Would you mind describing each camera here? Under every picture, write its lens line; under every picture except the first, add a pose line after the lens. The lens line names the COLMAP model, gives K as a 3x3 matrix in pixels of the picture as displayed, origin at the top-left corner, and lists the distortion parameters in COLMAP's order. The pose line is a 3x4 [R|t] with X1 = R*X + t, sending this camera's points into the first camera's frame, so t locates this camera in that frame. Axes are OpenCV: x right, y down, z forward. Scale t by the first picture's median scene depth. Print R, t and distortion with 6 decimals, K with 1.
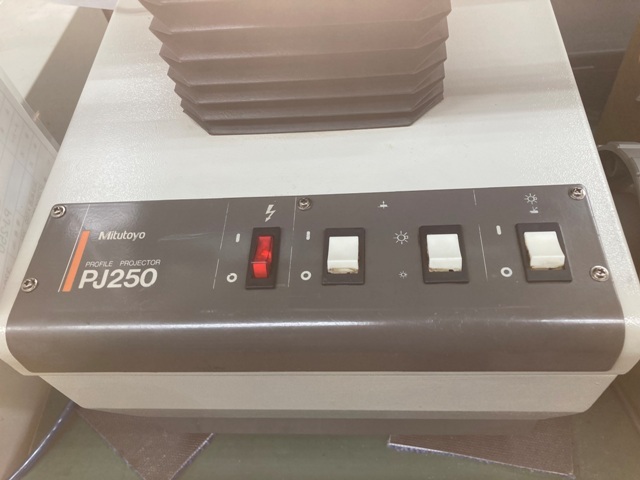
lens RADIAL K [[530.9, 0, 330.4], [0, 530.9, 231.2], [0, 0, 1]] dist [0.002652, -0.001024]
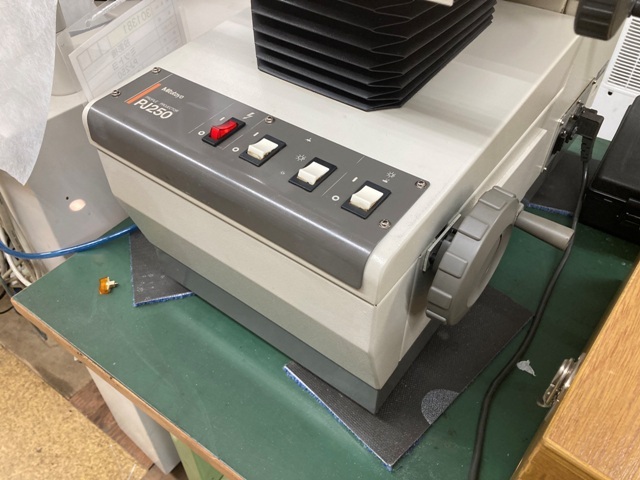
lens RADIAL K [[534.1, 0, 317.0], [0, 534.1, 231.7], [0, 0, 1]] dist [0.001824, 0.000418]
pose [[0.813177, 0.465487, -0.349378, 0.775067], [-0.503066, 0.864023, -0.019719, 0.194467], [0.292692, 0.191795, 0.936774, -0.345095]]
